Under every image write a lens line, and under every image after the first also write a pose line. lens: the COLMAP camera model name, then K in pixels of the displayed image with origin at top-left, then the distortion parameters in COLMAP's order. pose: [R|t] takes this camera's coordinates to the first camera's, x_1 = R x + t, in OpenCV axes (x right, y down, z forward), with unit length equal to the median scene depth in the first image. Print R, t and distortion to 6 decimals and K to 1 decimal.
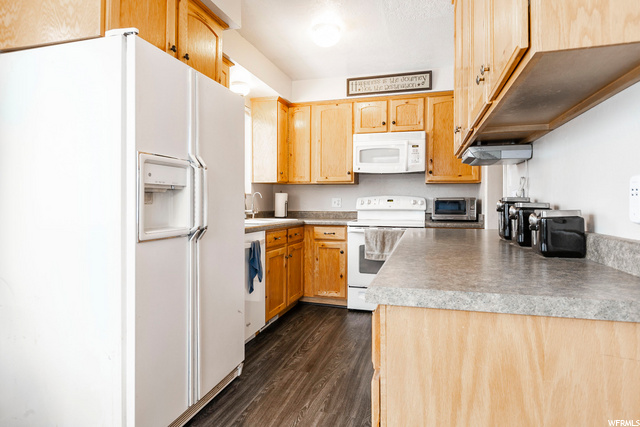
lens RADIAL K [[358.2, 0, 320.0], [0, 358.2, 213.5], [0, 0, 1]] dist [-0.007015, -0.000658]
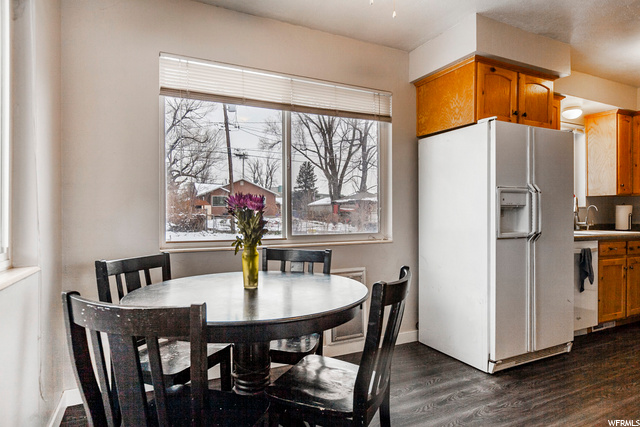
lens RADIAL K [[368.2, 0, 320.0], [0, 368.2, 213.5], [0, 0, 1]] dist [-0.004584, 0.000196]
pose [[0.668751, -0.010746, -0.743409, 0.095519], [-0.015949, 0.999458, -0.028794, 0.008364], [0.743315, 0.031113, 0.668217, -0.327542]]
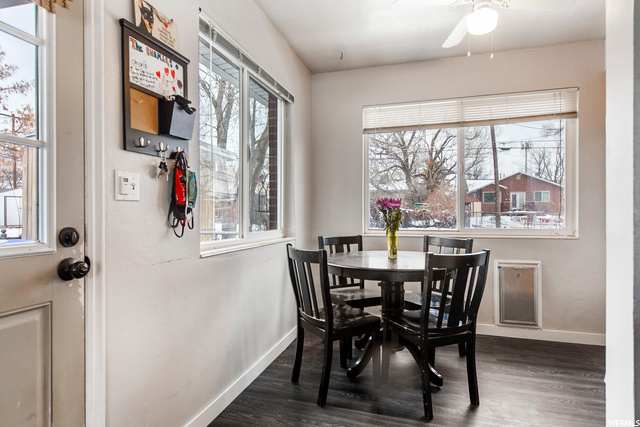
lens RADIAL K [[363.3, 0, 313.1], [0, 363.3, 212.4], [0, 0, 1]] dist [0.000315, 0.000155]
pose [[-0.011567, -0.005515, -0.999918, 0.406262], [-0.029169, 0.999561, -0.005176, 0.008492], [0.999508, 0.029107, -0.011723, -0.232368]]
